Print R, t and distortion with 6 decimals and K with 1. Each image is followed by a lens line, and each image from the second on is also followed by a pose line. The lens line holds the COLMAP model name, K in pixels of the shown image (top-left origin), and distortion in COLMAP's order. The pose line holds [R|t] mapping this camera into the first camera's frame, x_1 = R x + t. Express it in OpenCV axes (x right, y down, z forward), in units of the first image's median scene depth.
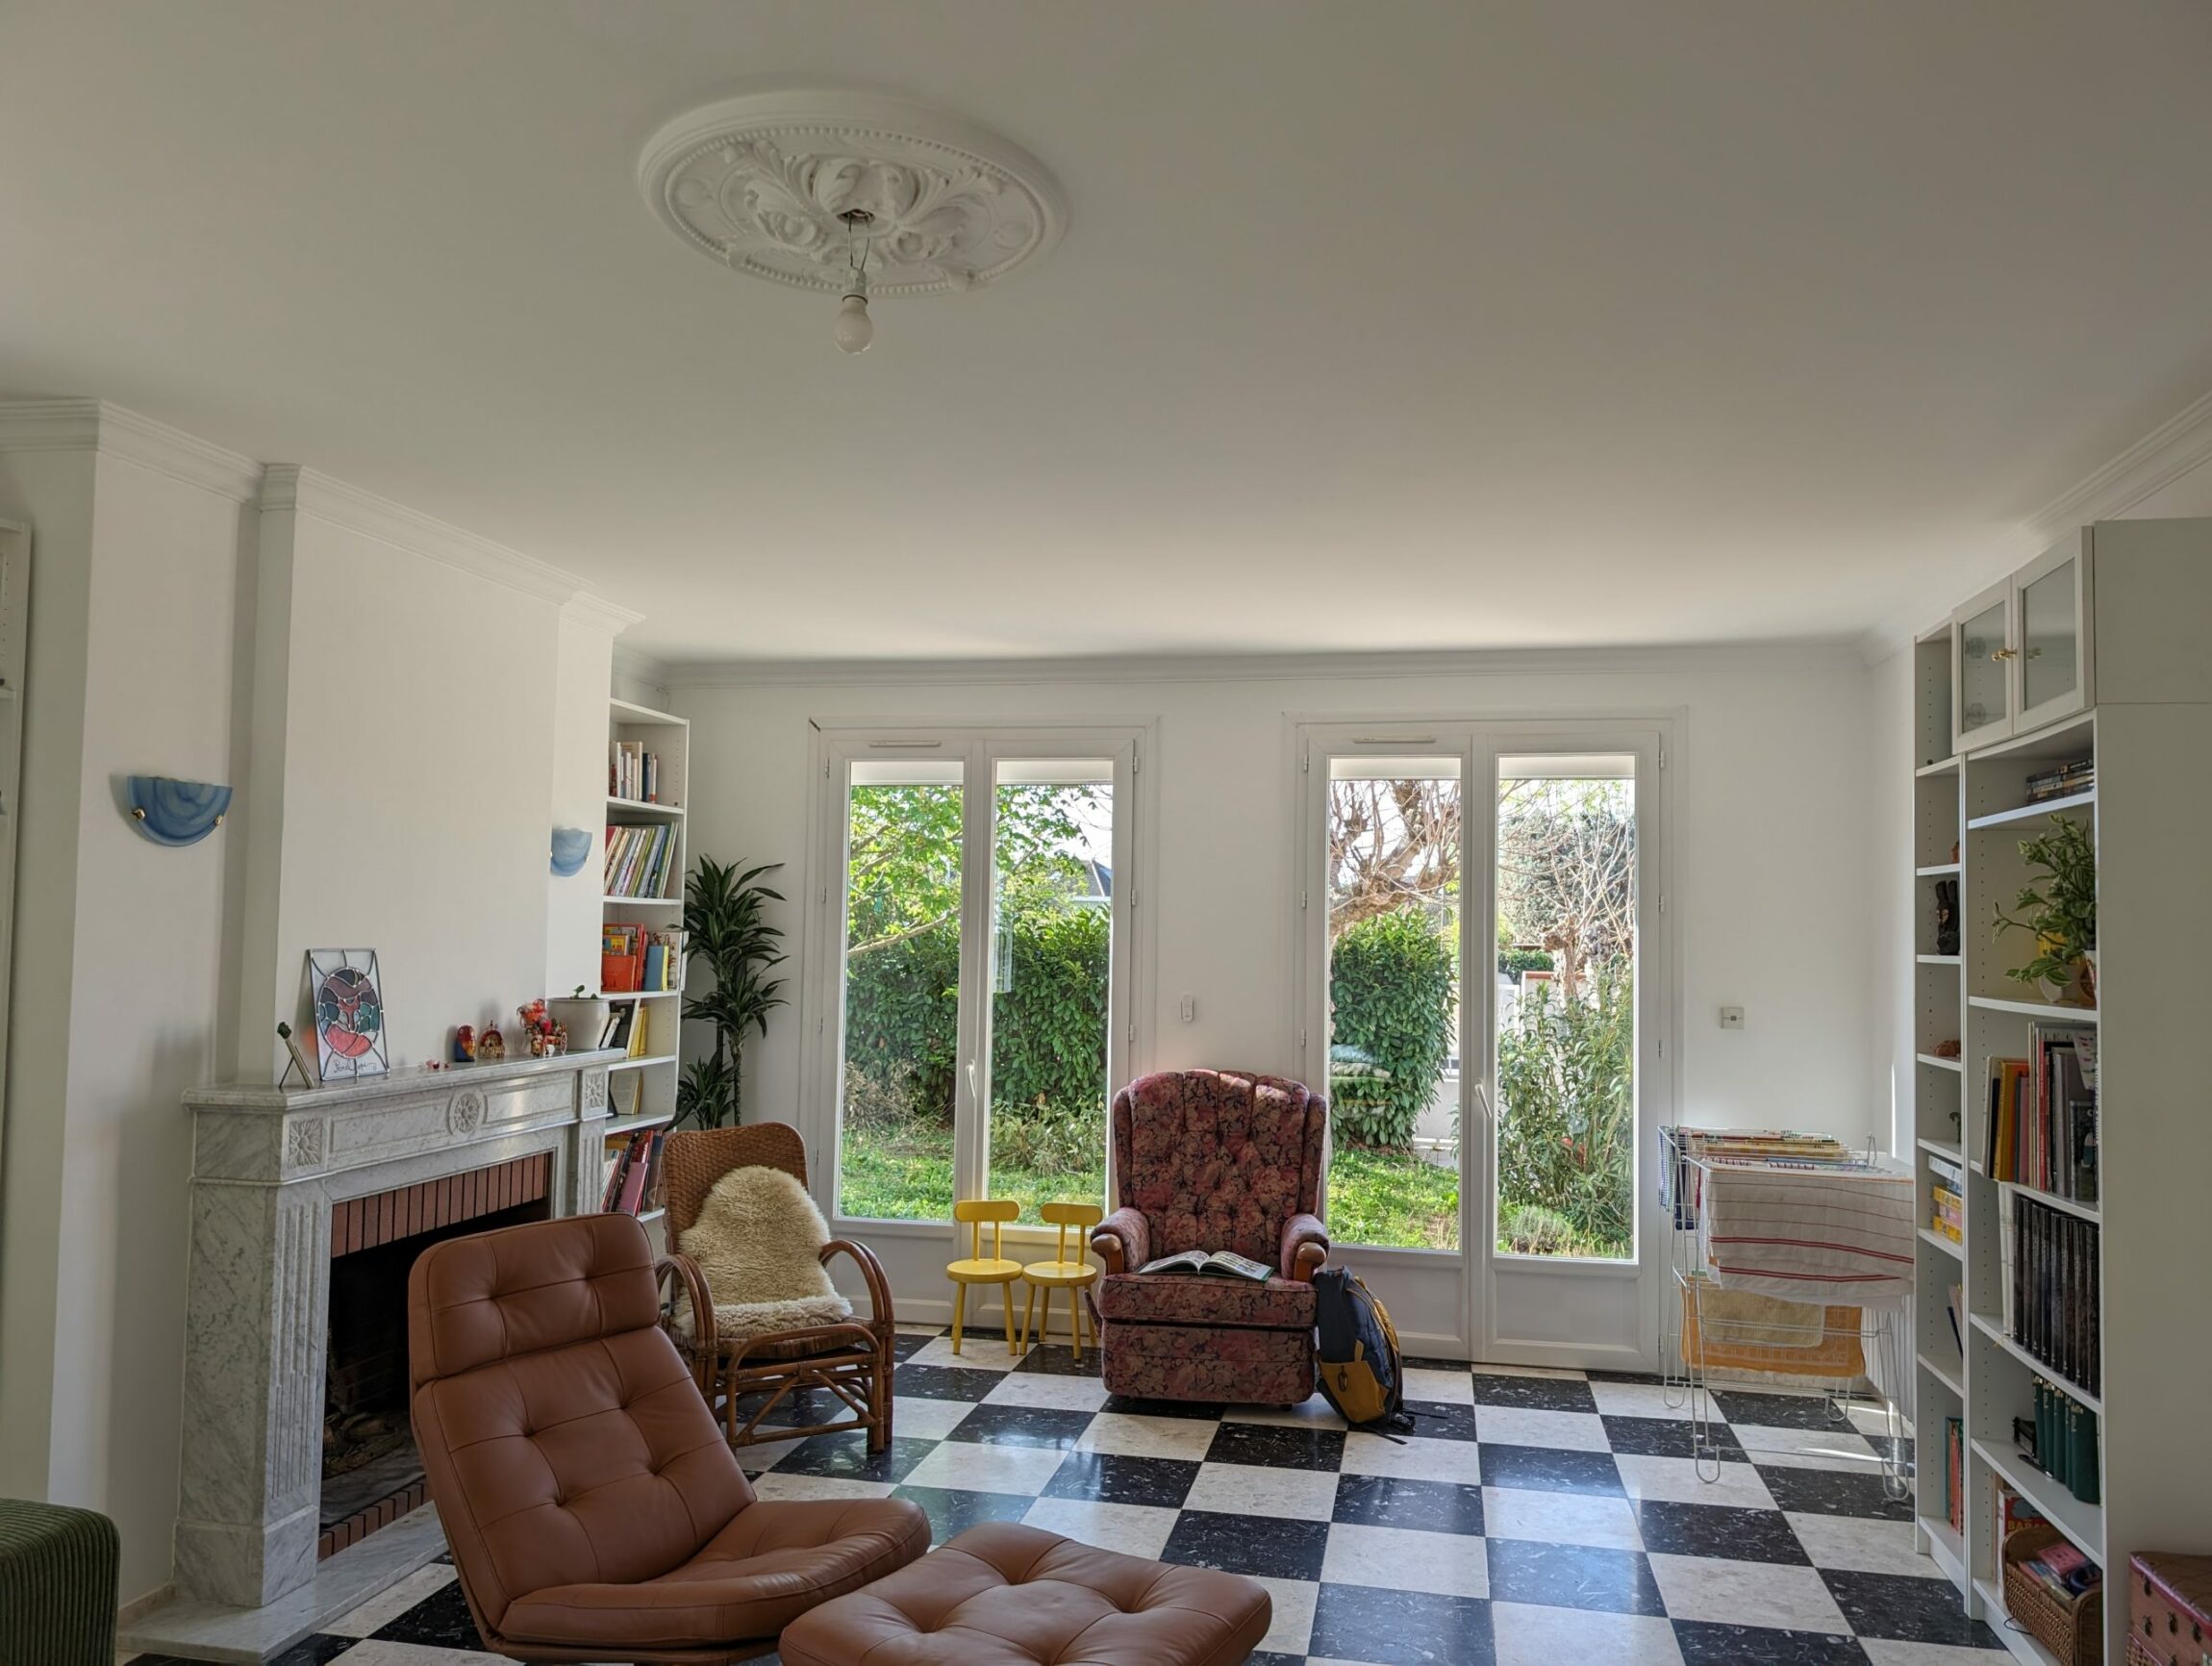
lens RADIAL K [[1563.2, 0, 1111.5], [0, 1563.2, 838.7], [0, 0, 1]] dist [0.010364, 0.000633]
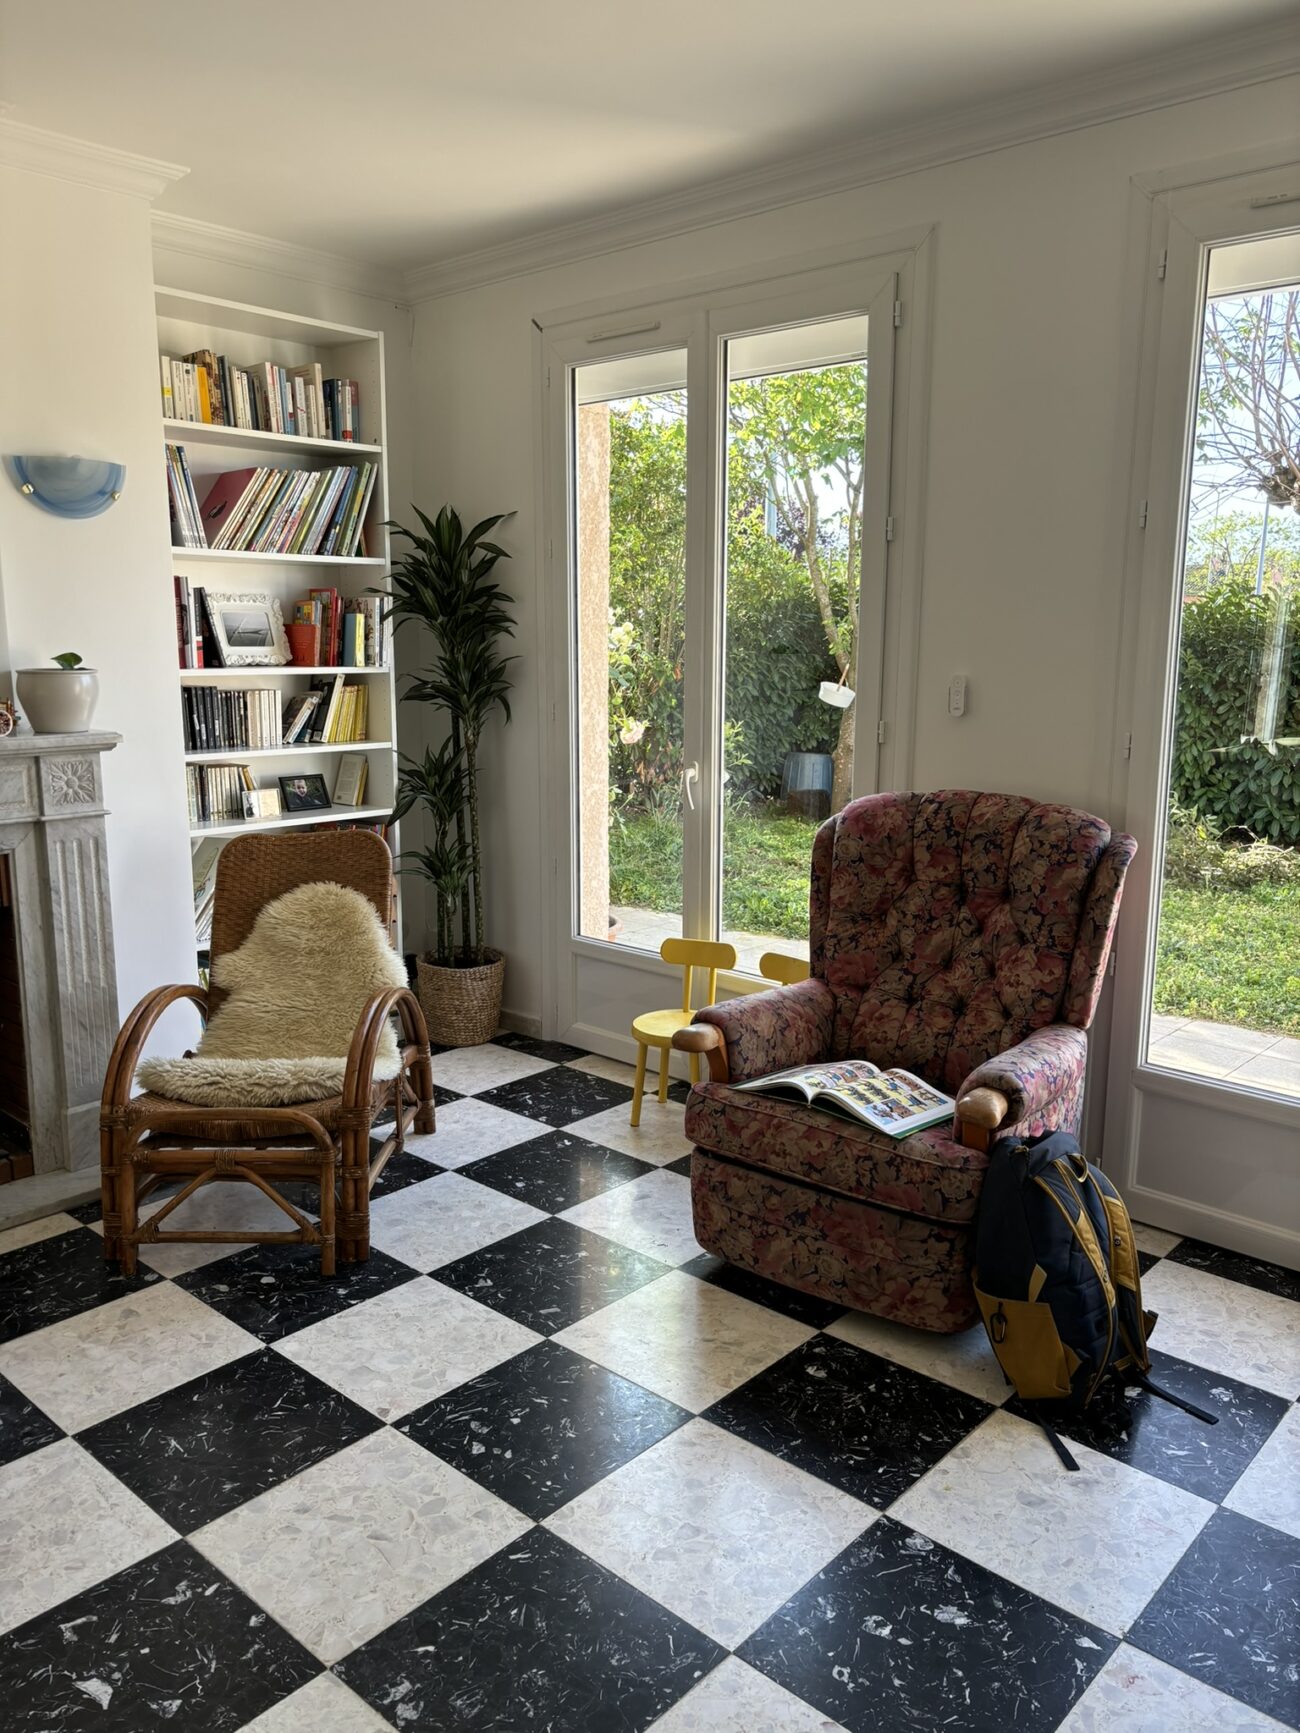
lens RADIAL K [[1304.8, 0, 653.6], [0, 1304.8, 858.7], [0, 0, 1]] dist [0.043131, -0.023018]
pose [[0.864687, 0.077095, -0.496359, 0.234841], [0.037753, 0.975382, 0.217265, 0.053442], [0.500889, -0.206606, 0.840490, 0.485846]]
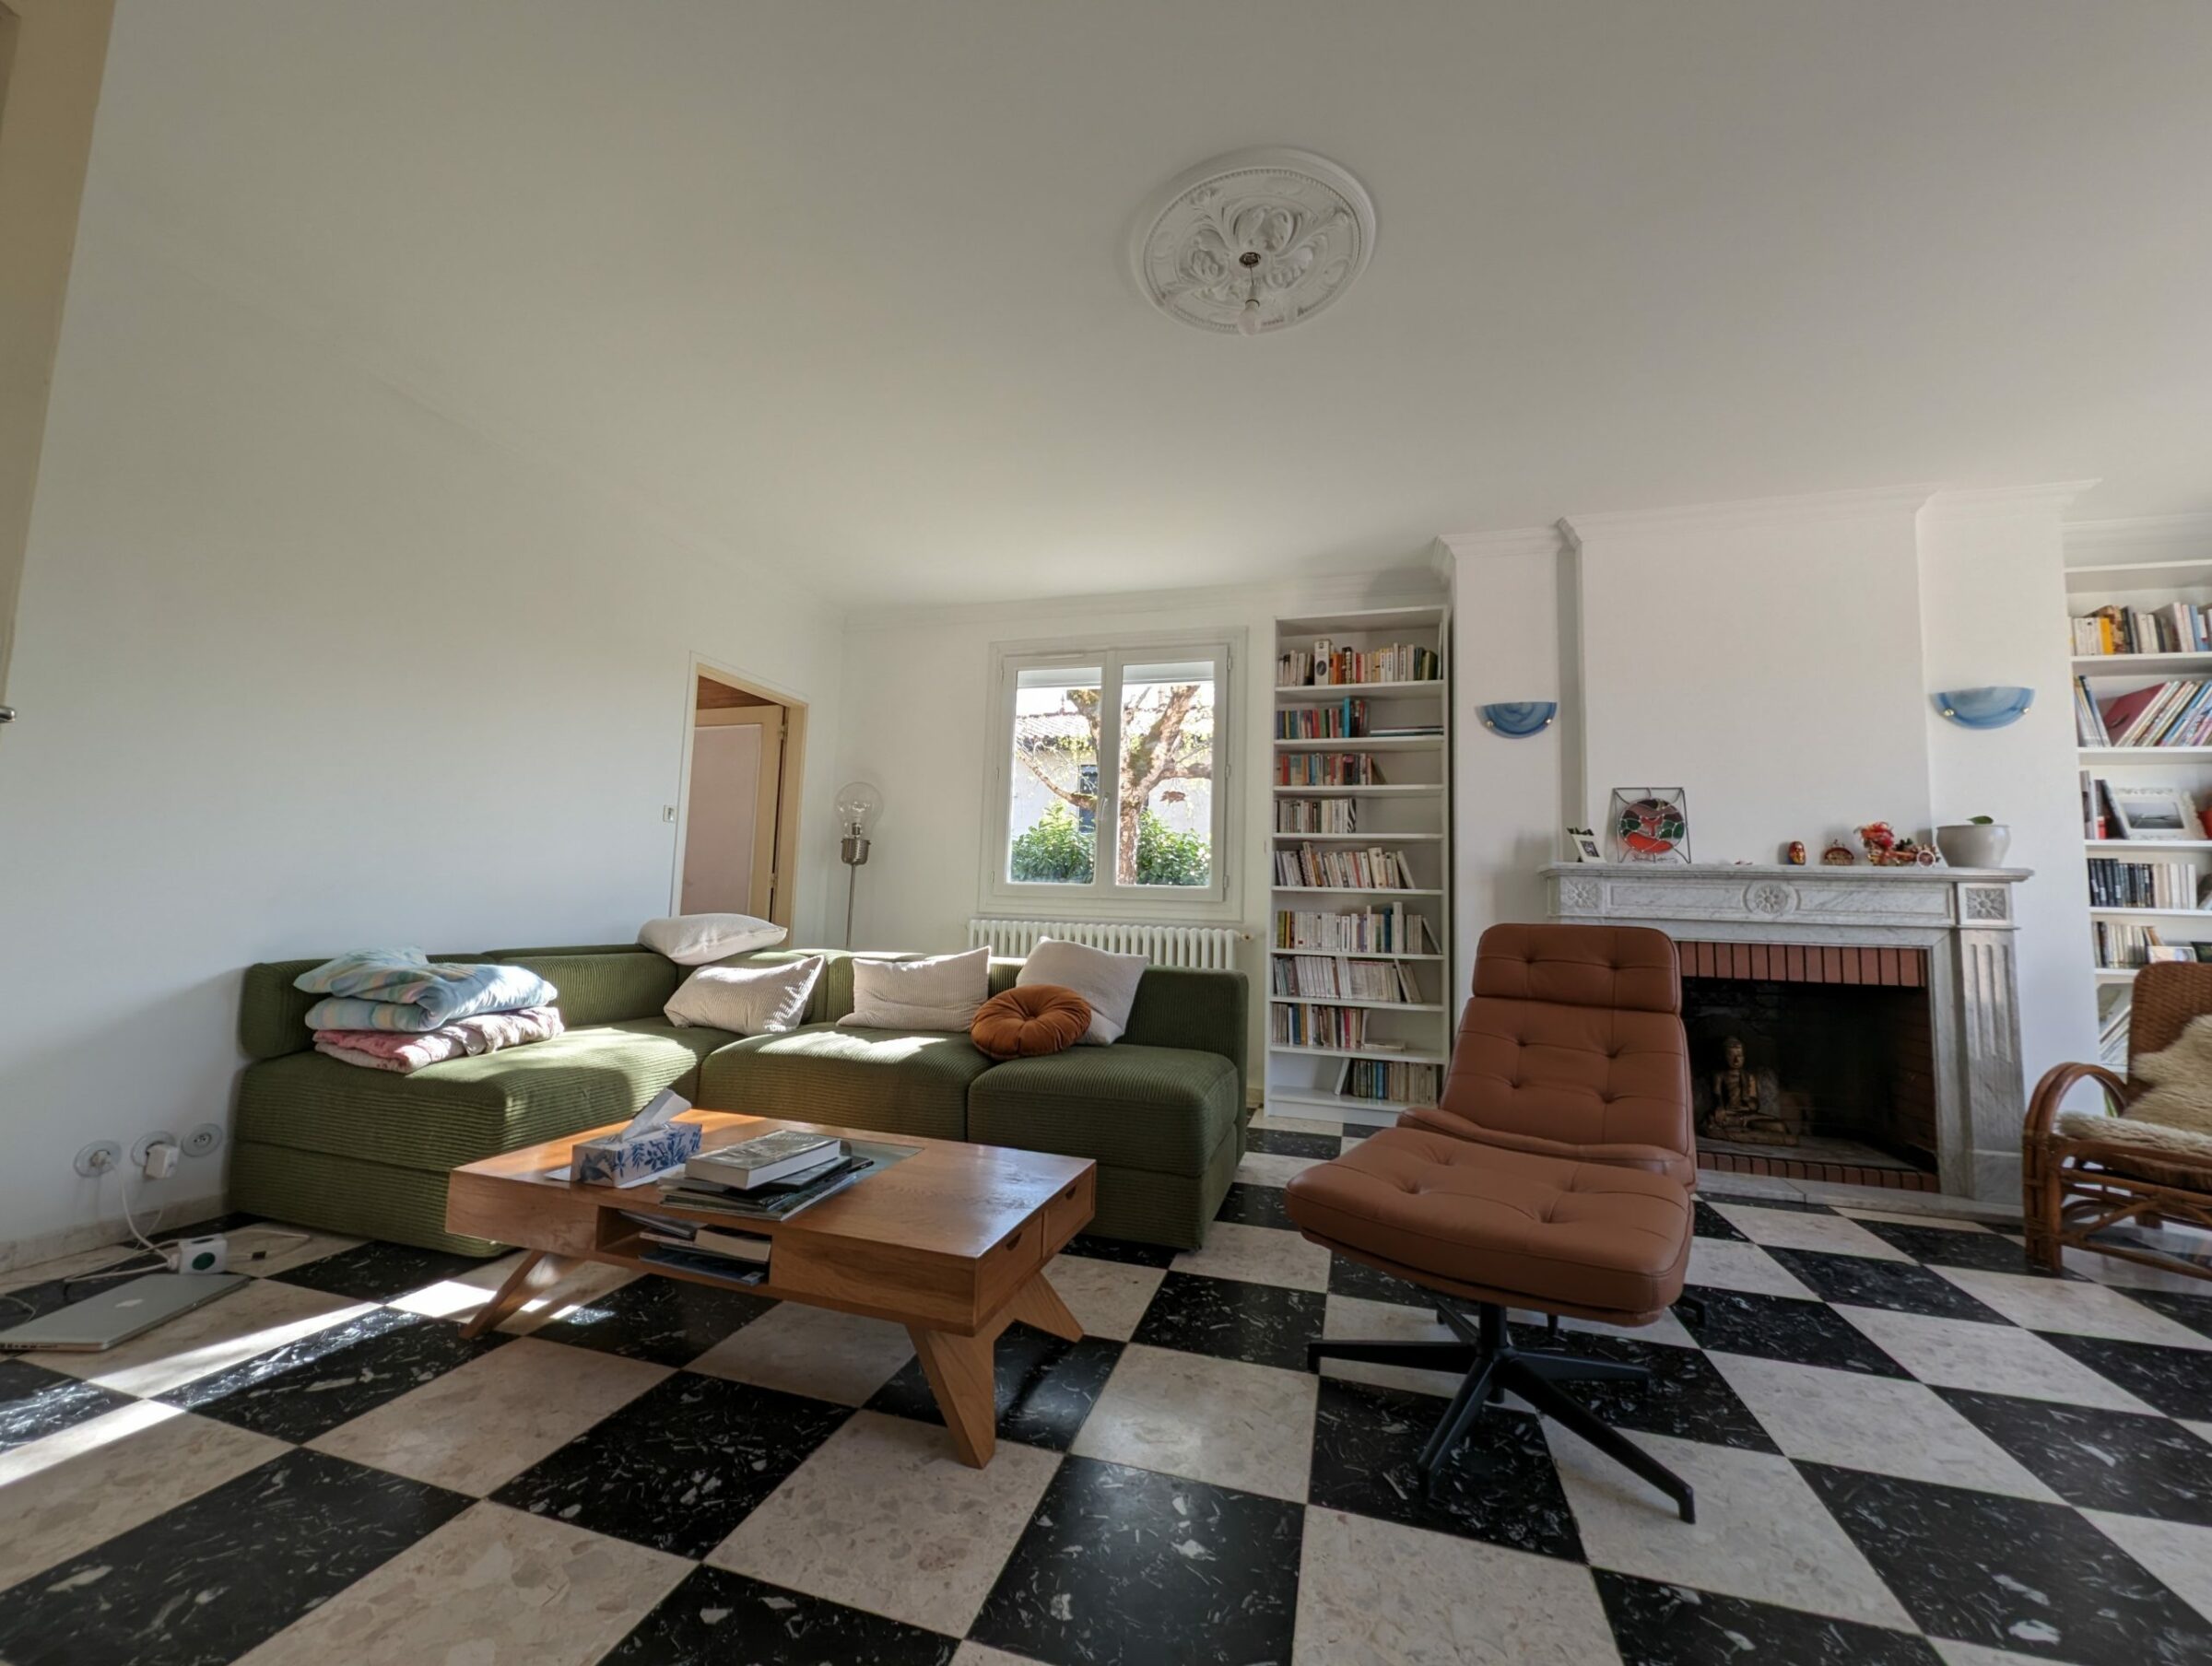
lens RADIAL K [[865.8, 0, 1100.6], [0, 865.8, 833.8], [0, 0, 1]] dist [-0.001673, -0.000877]
pose [[-0.084713, -0.107942, -0.990541, 0.298115], [0.025135, 0.993567, -0.110421, 0.139824], [0.996088, -0.034251, -0.081455, 0.355105]]
